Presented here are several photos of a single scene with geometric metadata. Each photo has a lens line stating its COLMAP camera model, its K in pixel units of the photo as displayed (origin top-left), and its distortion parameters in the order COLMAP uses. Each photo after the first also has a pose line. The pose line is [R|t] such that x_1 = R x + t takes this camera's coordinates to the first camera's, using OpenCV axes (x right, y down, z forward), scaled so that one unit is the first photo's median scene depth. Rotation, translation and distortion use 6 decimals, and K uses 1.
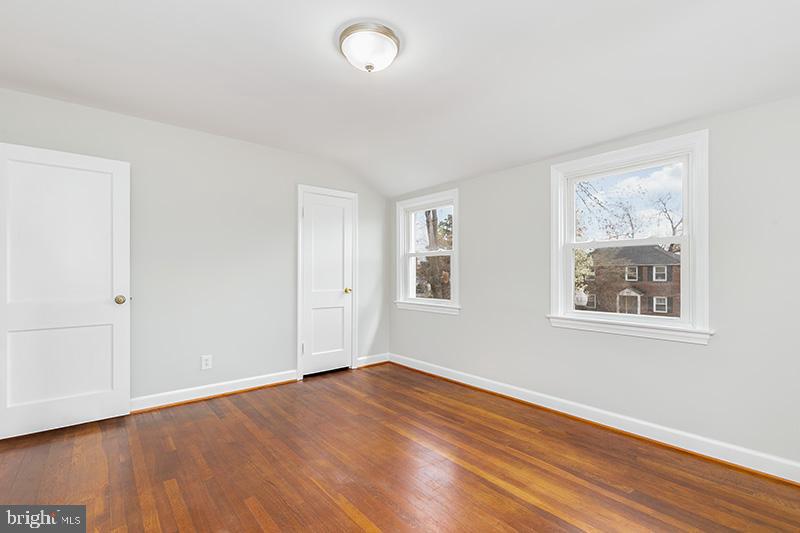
lens RADIAL K [[368.3, 0, 403.0], [0, 368.3, 271.3], [0, 0, 1]] dist [0.002280, 0.000047]
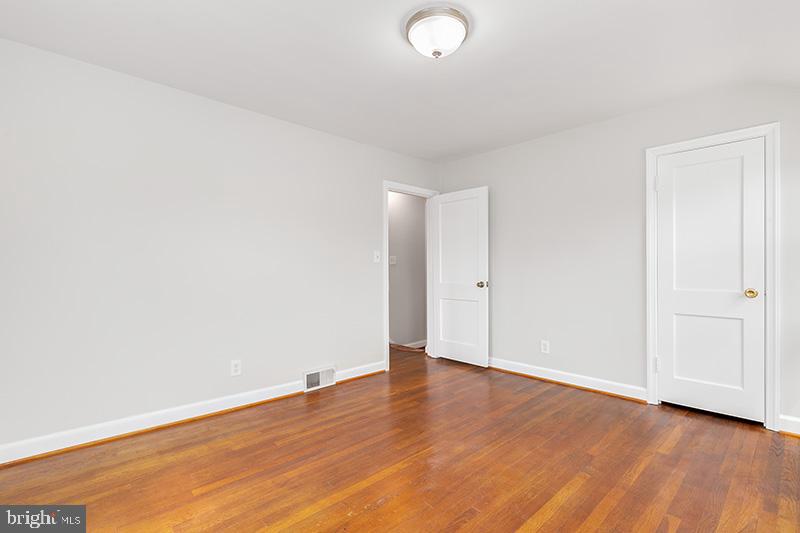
lens RADIAL K [[368.3, 0, 403.0], [0, 368.3, 271.3], [0, 0, 1]] dist [0.002280, 0.000047]
pose [[0.067492, 0.013387, -0.997630, 0.529553], [0.009477, 0.999856, 0.014058, 0.002718], [0.997675, -0.010403, 0.067355, 0.511713]]
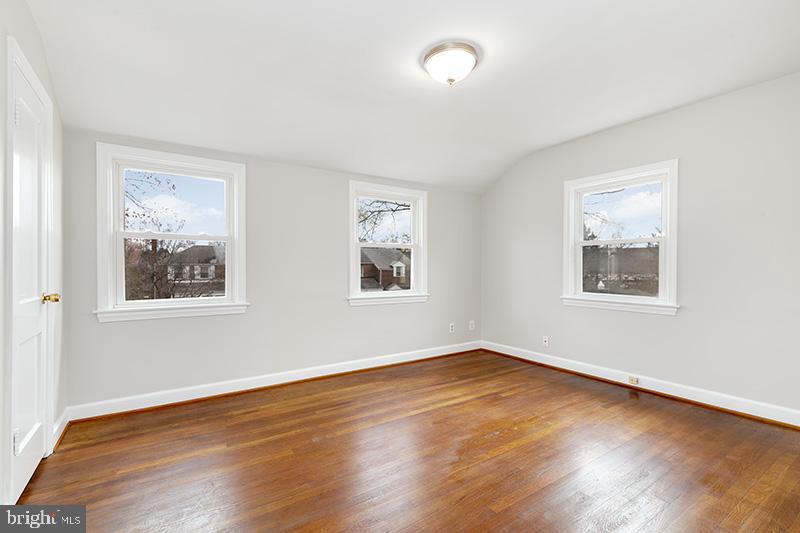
lens RADIAL K [[370.4, 0, 384.7], [0, 370.4, 266.4], [0, 0, 1]] dist [0.002205, 0.000194]
pose [[0.112695, 0.002512, 0.993626, -0.767518], [-0.005067, 0.999985, -0.001953, 0.011543], [-0.993617, -0.004815, 0.112706, 0.659098]]
